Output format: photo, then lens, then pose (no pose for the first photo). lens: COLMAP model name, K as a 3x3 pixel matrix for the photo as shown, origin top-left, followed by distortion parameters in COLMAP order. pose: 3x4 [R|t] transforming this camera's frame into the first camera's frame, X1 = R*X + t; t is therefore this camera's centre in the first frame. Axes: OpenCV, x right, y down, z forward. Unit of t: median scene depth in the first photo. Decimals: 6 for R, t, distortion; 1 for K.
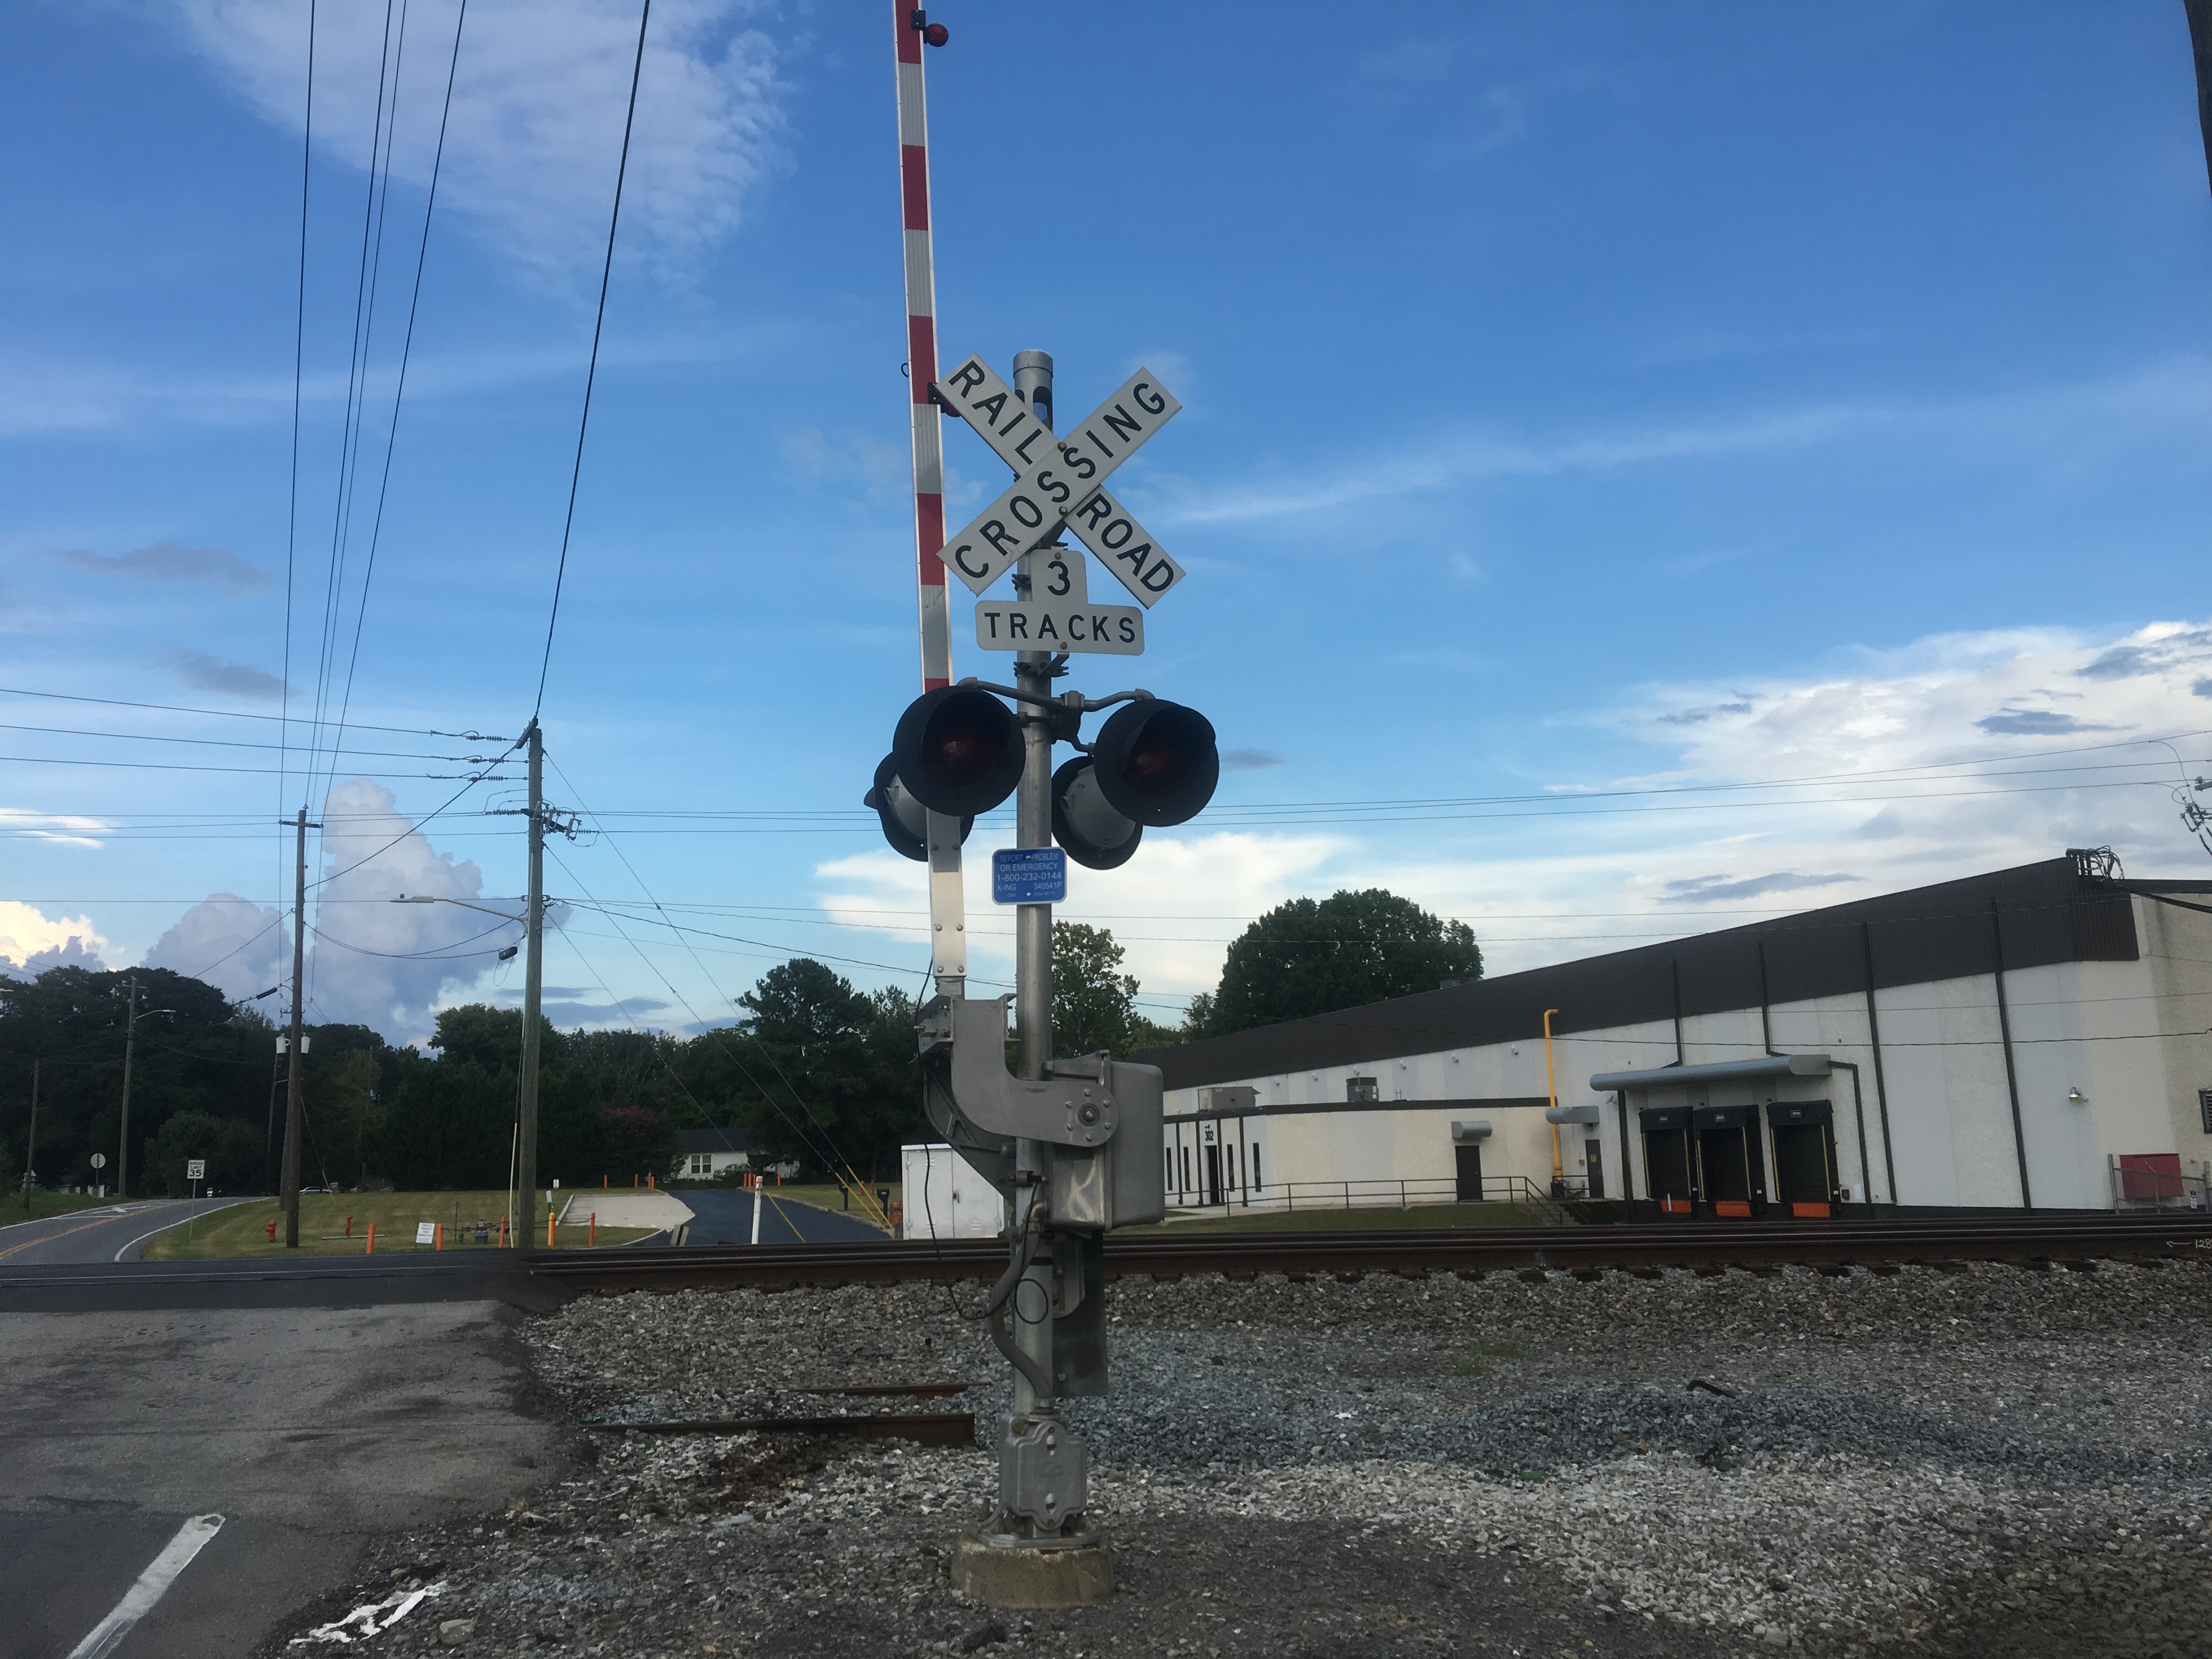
lens RADIAL K [[1864.4, 0, 1075.2], [0, 1864.4, 828.5], [0, 0, 1]] dist [0.059022, -0.087666]
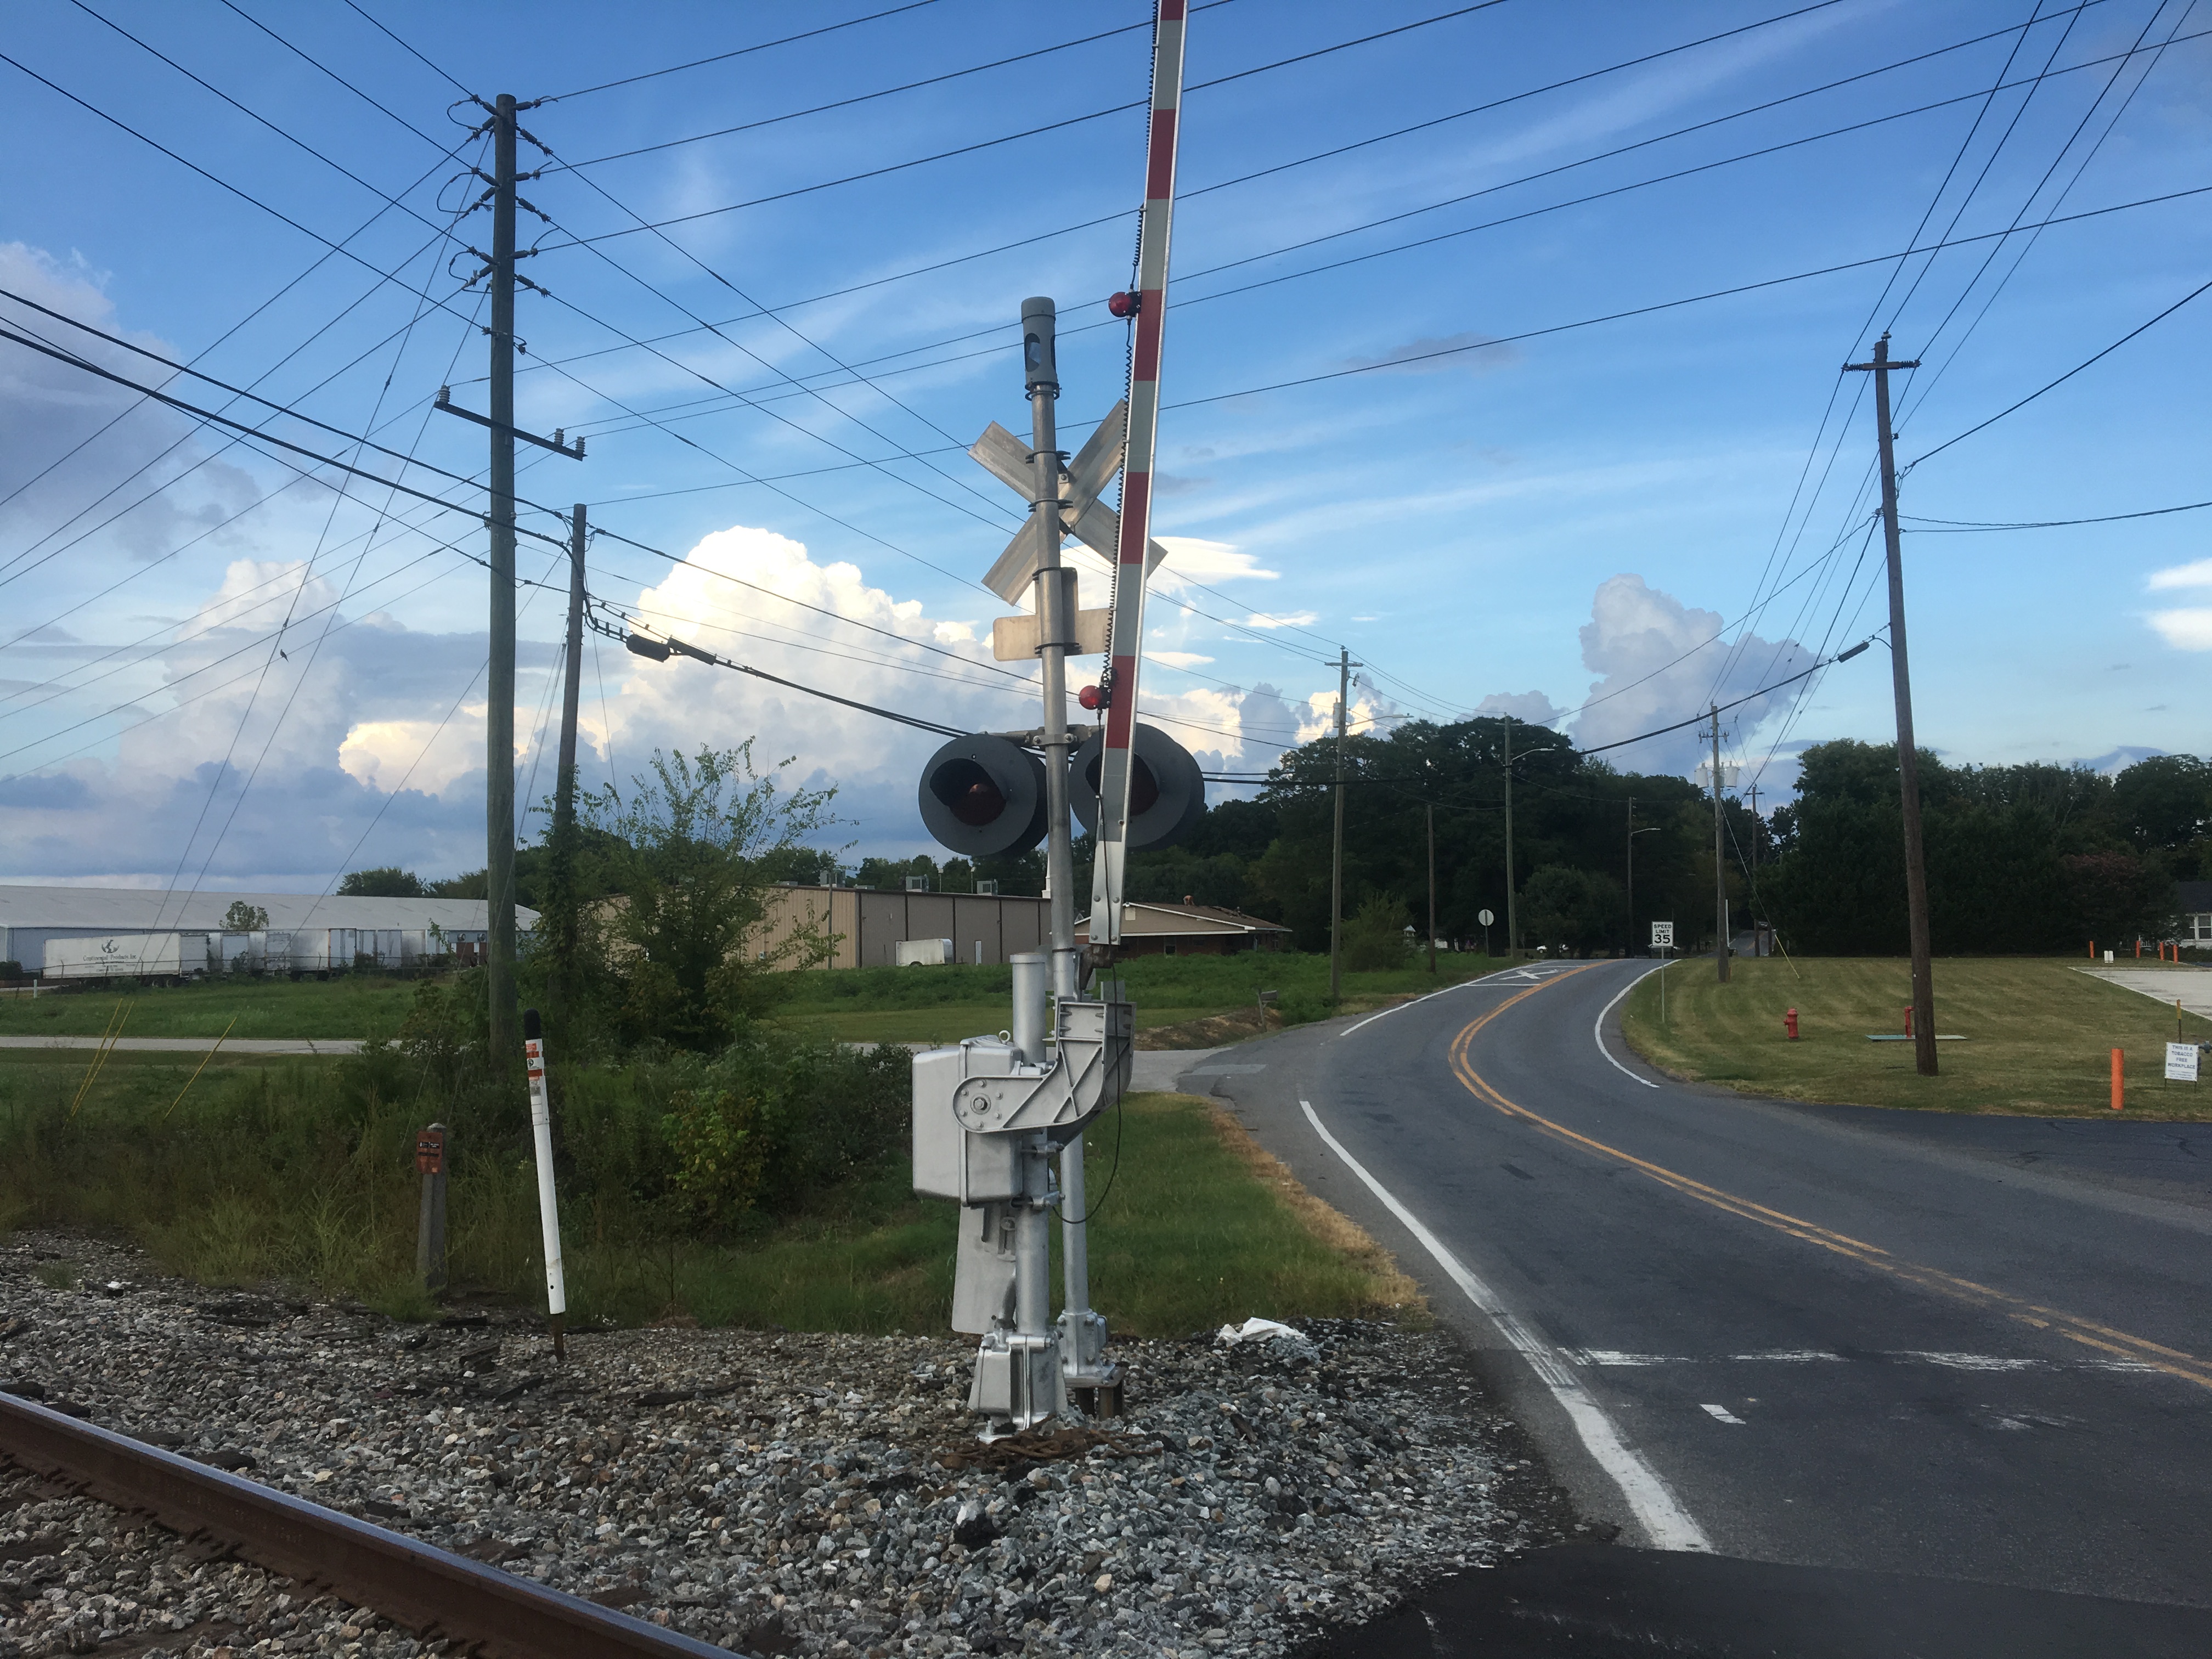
lens RADIAL K [[1864.4, 0, 1052.4], [0, 1864.4, 797.4], [0, 0, 1]] dist [0.059022, -0.087666]
pose [[0.783838, -0.034972, -0.619980, -1.157811], [0.104318, 0.991640, 0.075953, 0.273029], [0.612141, -0.124210, 0.780933, 1.660093]]
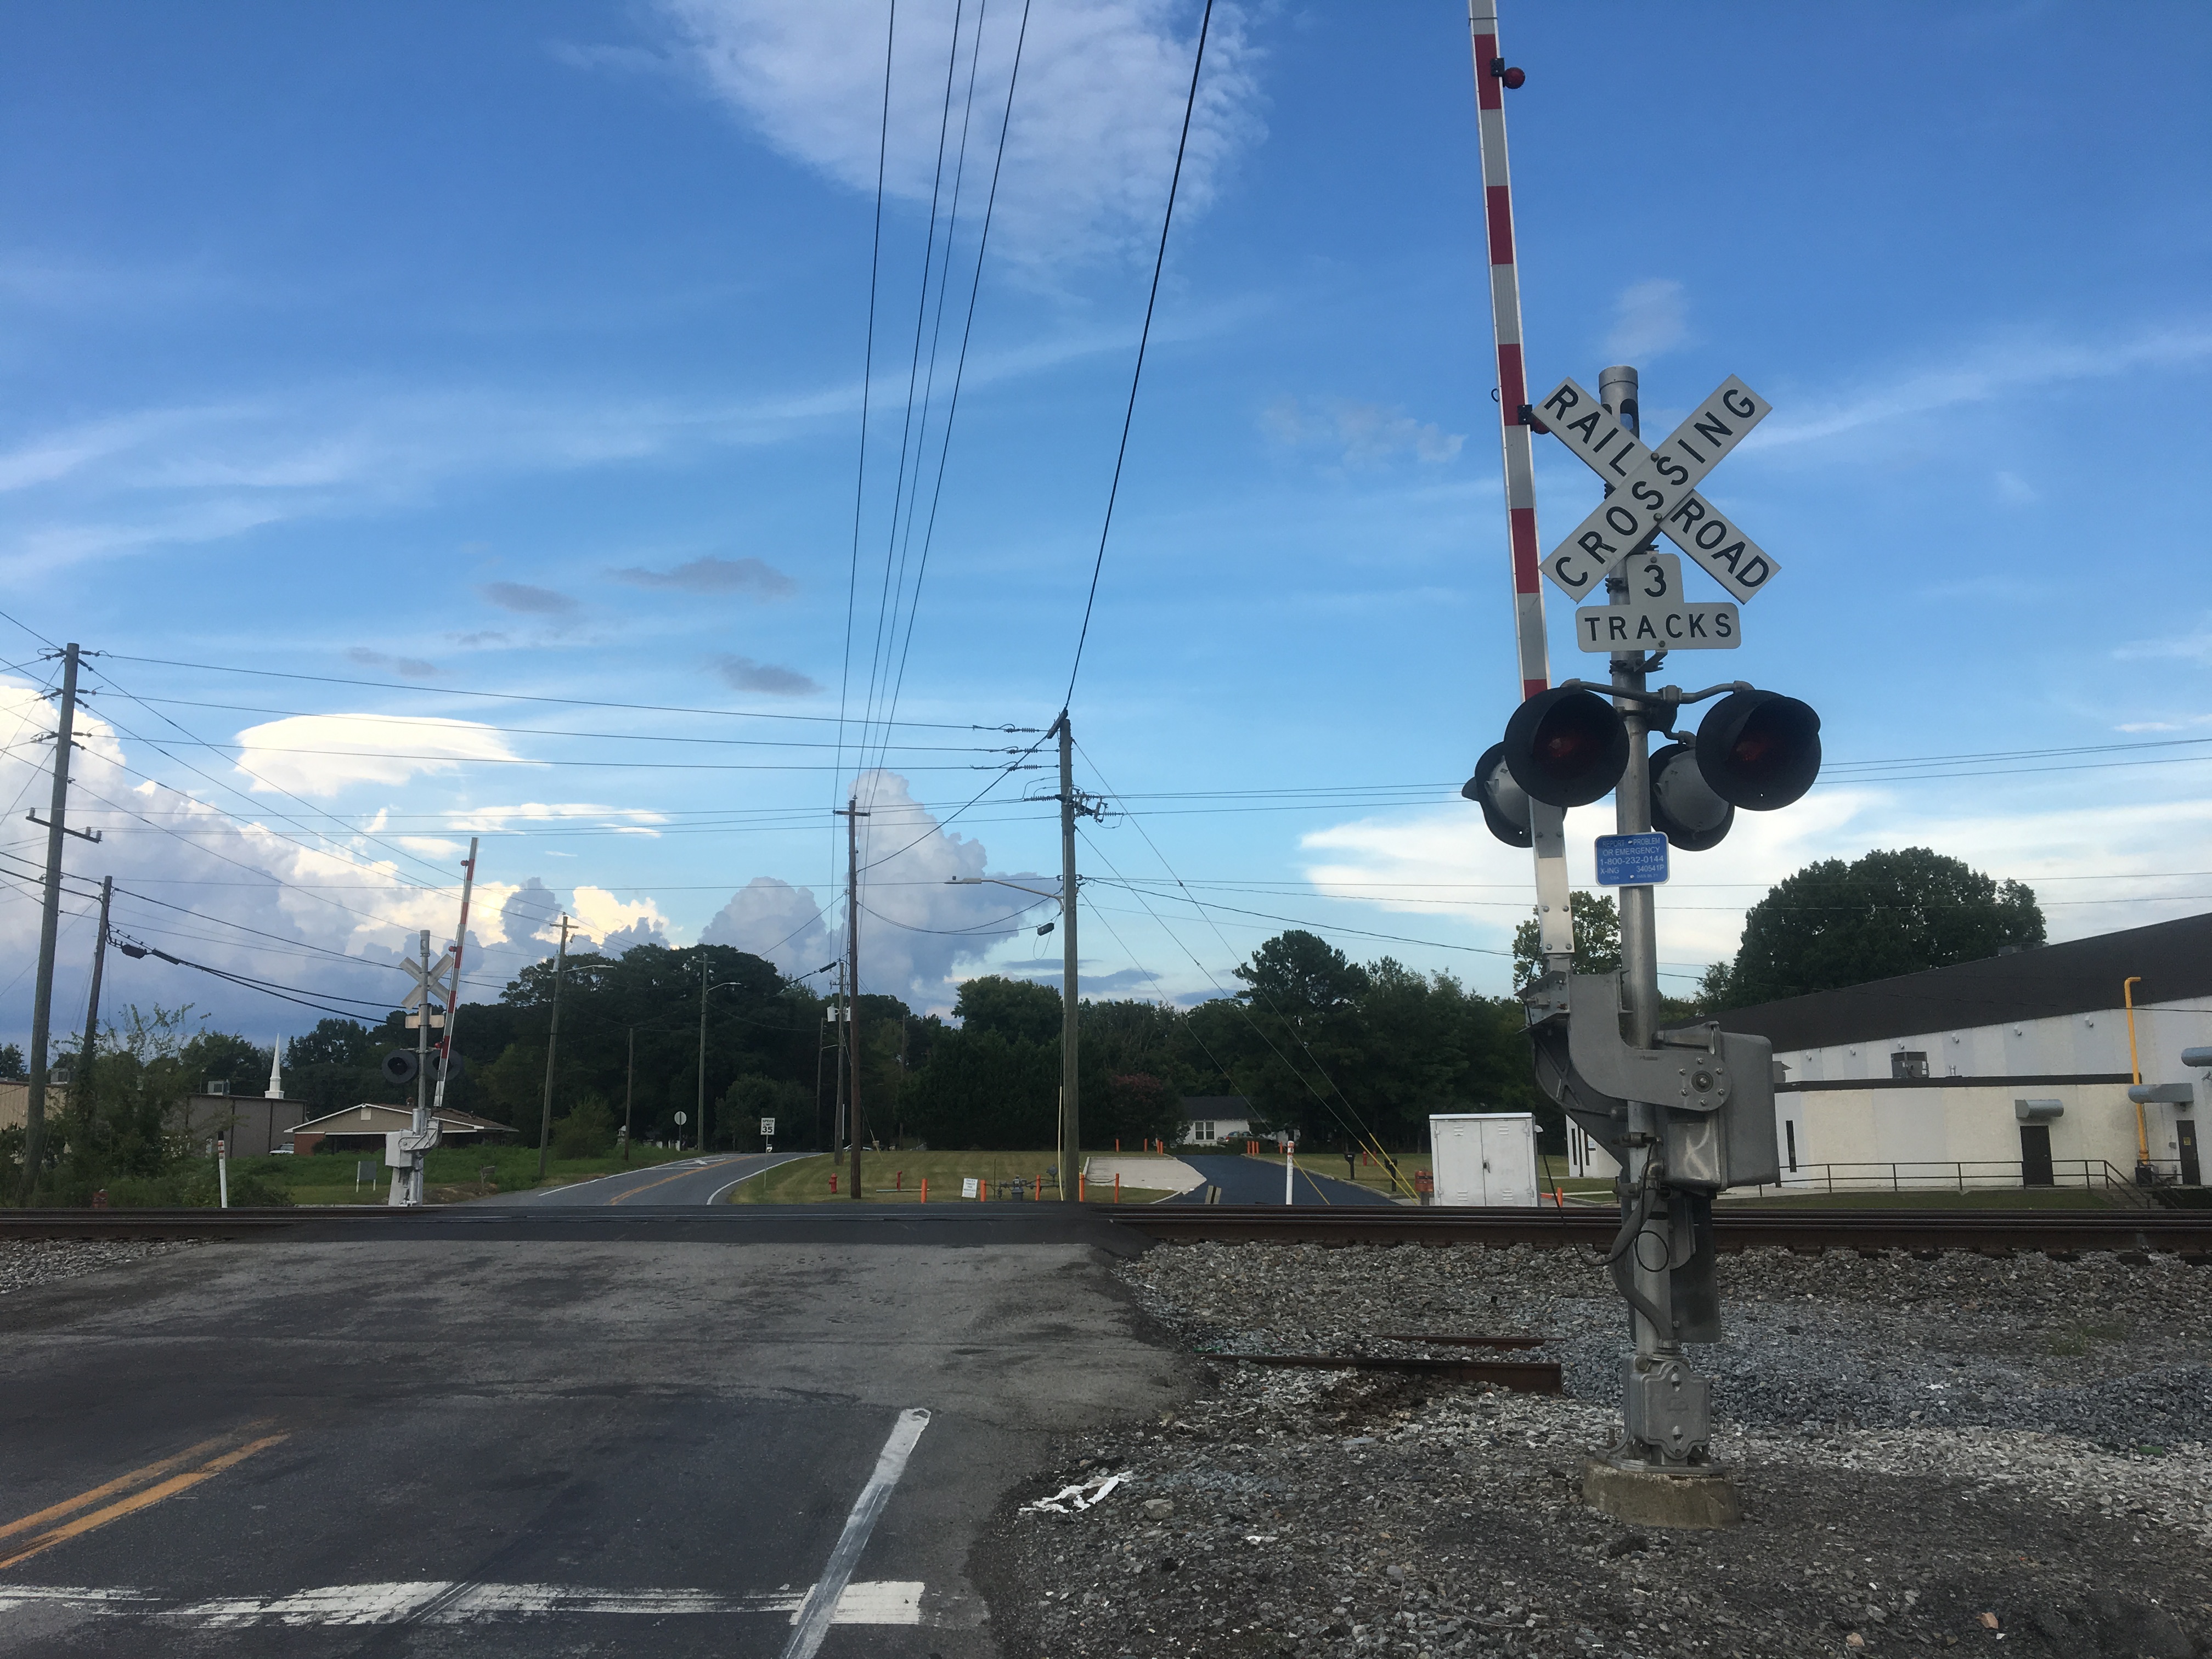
lens RADIAL K [[1864.4, 0, 1077.6], [0, 1864.4, 841.6], [0, 0, 1]] dist [0.059022, -0.087666]
pose [[0.966329, -0.024174, -0.256170, -0.033360], [0.029919, 0.999380, 0.018553, -0.008650], [0.255563, -0.025593, 0.966454, -0.074239]]
